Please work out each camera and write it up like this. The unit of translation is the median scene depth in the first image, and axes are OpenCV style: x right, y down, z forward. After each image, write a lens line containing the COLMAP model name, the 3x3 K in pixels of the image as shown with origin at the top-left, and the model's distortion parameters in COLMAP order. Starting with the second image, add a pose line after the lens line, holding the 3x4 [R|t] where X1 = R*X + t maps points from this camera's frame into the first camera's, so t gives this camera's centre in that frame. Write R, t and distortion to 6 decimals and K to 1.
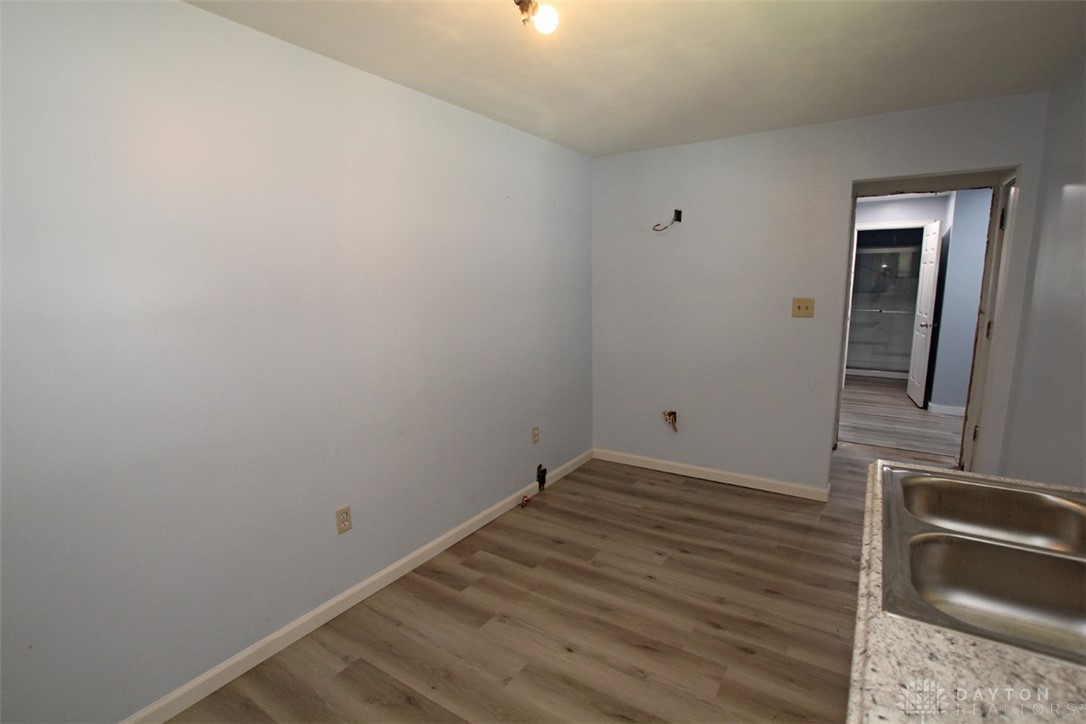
lens RADIAL K [[513.4, 0, 547.5], [0, 513.4, 371.5], [0, 0, 1]] dist [-0.039559, 0.012142]
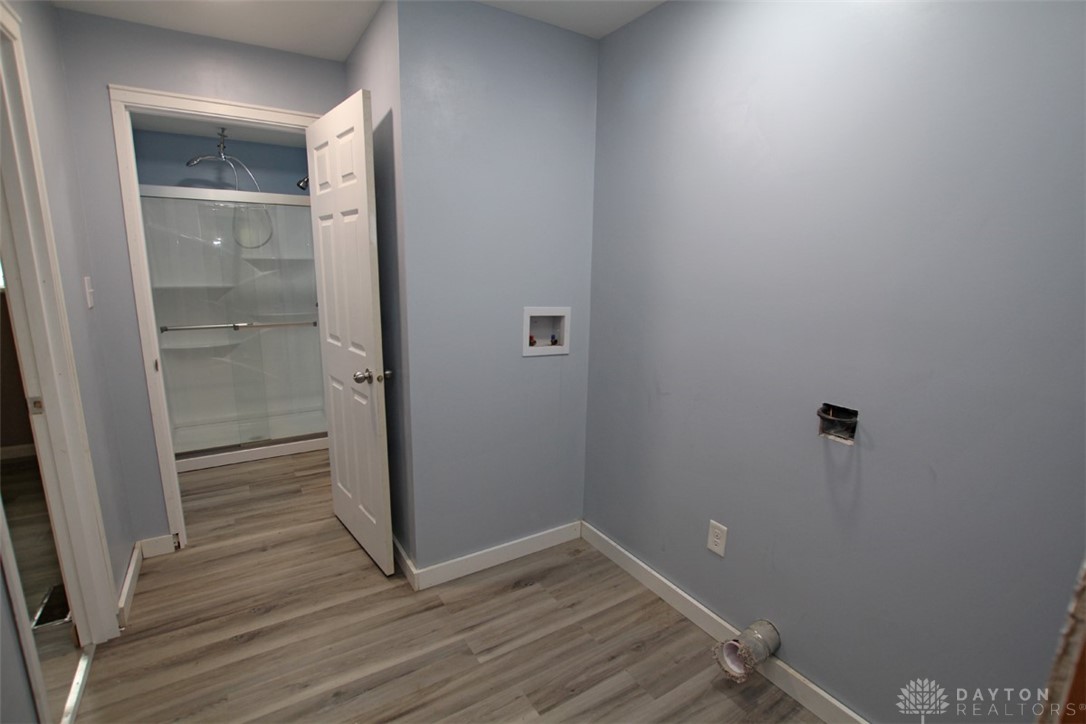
lens RADIAL K [[505.3, 0, 544.2], [0, 505.3, 374.5], [0, 0, 1]] dist [-0.016373, -0.000056]
pose [[0.424229, -0.163702, 0.890635, 0.872577], [0.140767, 0.983490, 0.113719, -0.222624], [-0.894547, 0.077129, 0.440268, 1.329065]]
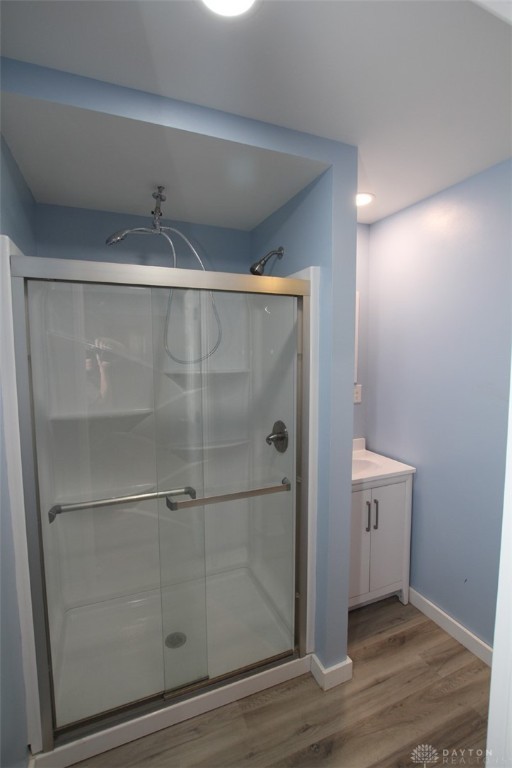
lens RADIAL K [[357.4, 0, 256.0], [0, 357.4, 384.0], [0, 0, 1]] dist [-0.016373, -0.000056]
pose [[0.564228, -0.071401, 0.822526, 1.263840], [0.139757, 0.990136, -0.009919, -0.417012], [-0.813704, 0.120550, 0.568642, 2.010526]]
